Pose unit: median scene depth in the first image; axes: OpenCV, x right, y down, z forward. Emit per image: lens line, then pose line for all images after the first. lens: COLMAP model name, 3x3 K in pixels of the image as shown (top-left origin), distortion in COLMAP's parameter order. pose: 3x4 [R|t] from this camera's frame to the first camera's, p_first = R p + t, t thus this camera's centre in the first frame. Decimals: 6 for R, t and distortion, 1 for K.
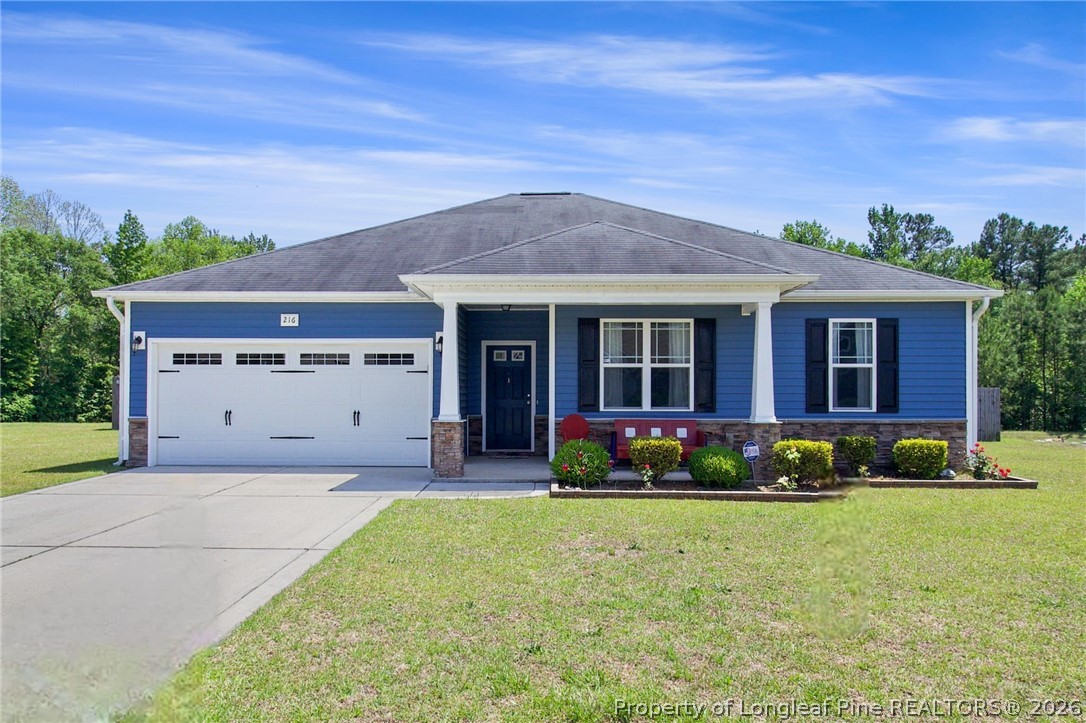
lens RADIAL K [[516.3, 0, 543.0], [0, 516.3, 341.7], [0, 0, 1]] dist [-0.001293, -0.000302]
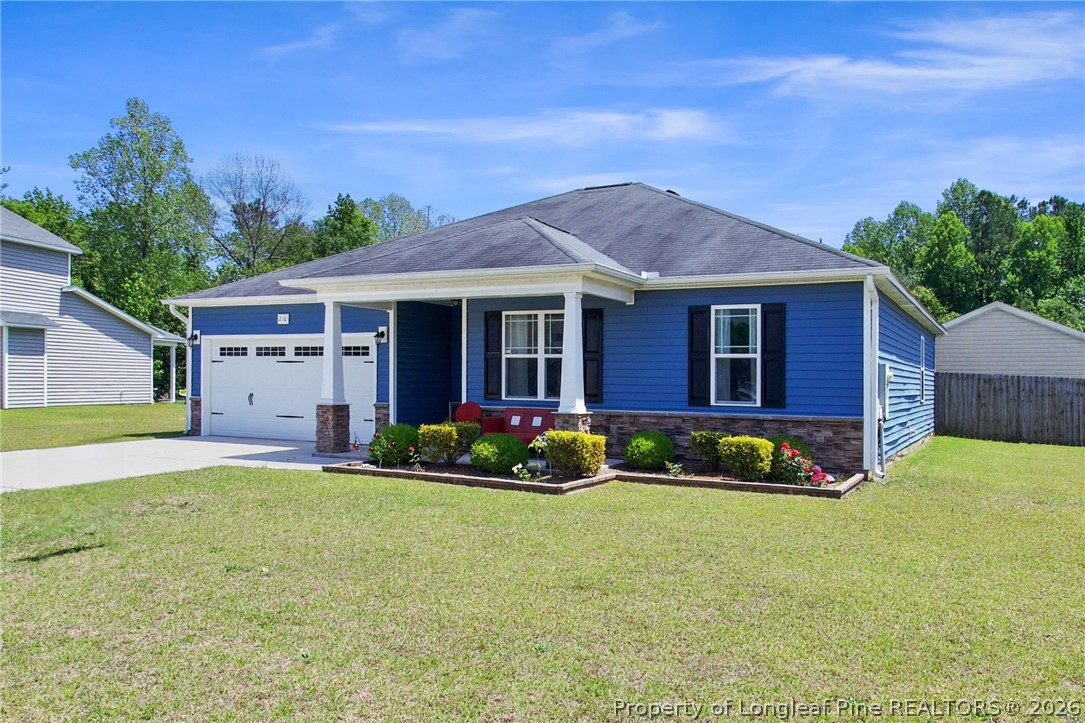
lens RADIAL K [[503.1, 0, 538.8], [0, 503.1, 338.9], [0, 0, 1]] dist [0.001966, 0.000642]
pose [[0.961955, -0.011263, -0.272977, 0.461404], [0.014431, 0.999850, 0.009602, 0.002086], [0.272828, -0.013176, 0.961973, 0.037523]]
